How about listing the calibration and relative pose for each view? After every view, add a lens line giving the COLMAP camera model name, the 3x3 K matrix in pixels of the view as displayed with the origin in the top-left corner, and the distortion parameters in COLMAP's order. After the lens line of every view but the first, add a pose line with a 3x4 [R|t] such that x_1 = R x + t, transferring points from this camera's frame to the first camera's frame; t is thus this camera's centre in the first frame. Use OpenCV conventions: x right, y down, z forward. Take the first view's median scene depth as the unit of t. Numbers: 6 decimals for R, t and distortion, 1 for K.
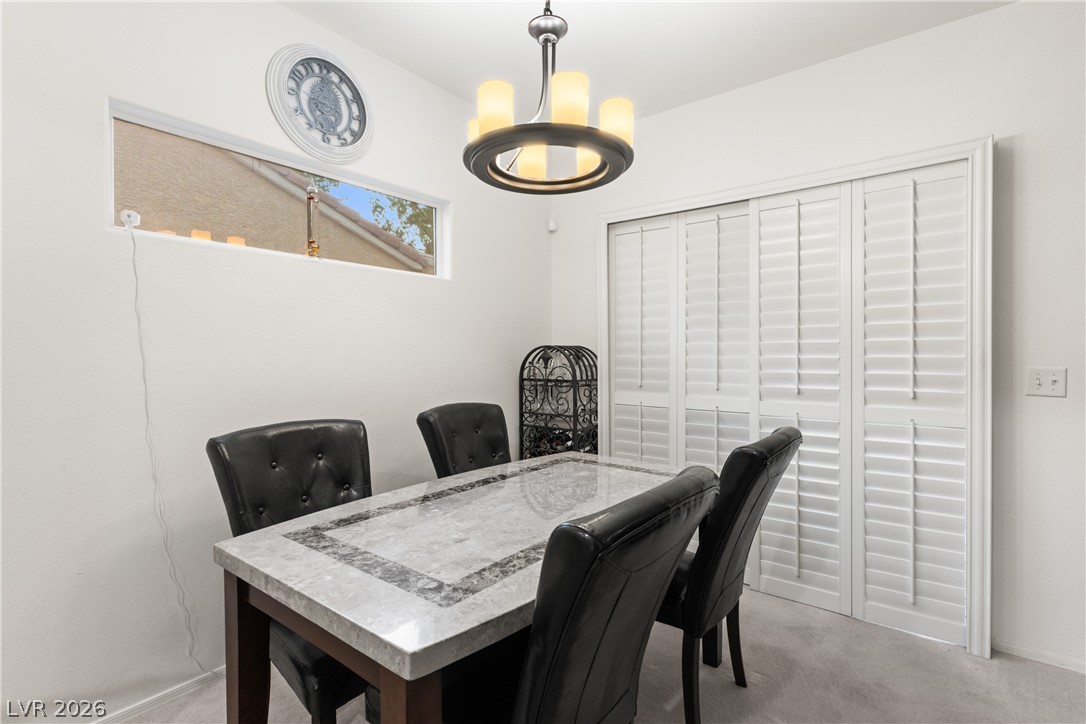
lens RADIAL K [[520.3, 0, 545.1], [0, 520.3, 360.2], [0, 0, 1]] dist [0.007546, 0.001535]
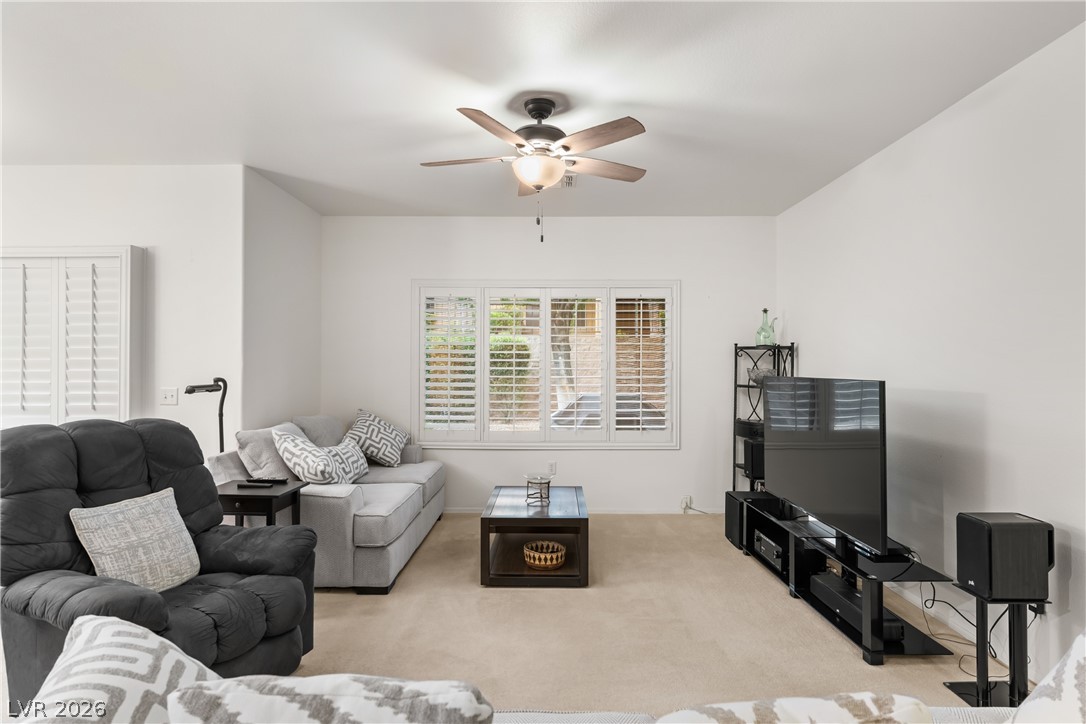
lens RADIAL K [[574.3, 0, 538.6], [0, 574.3, 360.2], [0, 0, 1]] dist [0.005980, 0.000523]
pose [[0.800421, 0.004734, 0.599420, 0.679153], [0.004812, 0.999886, -0.014322, -0.035801], [-0.599420, 0.014348, 0.800306, -1.008373]]
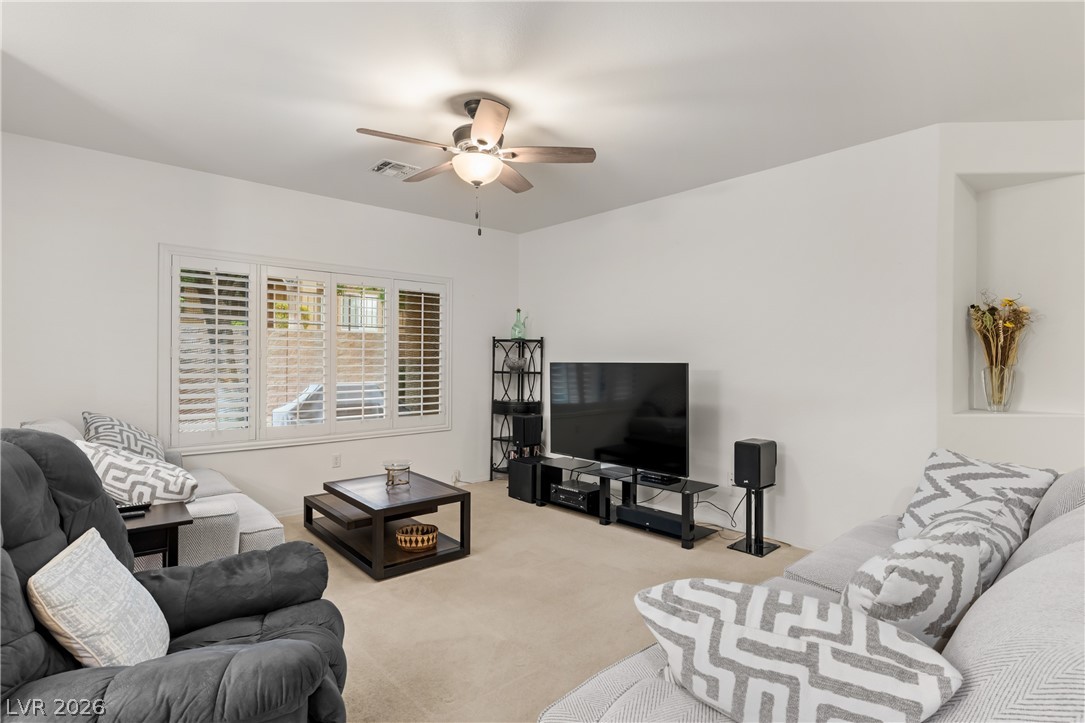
lens RADIAL K [[543.5, 0, 540.6], [0, 543.5, 357.6], [0, 0, 1]] dist [-0.003176, 0.000446]
pose [[0.202699, 0.002330, 0.979238, 0.250441], [0.007807, 0.999962, -0.003995, -0.021570], [-0.979210, 0.008454, 0.202673, -0.443722]]
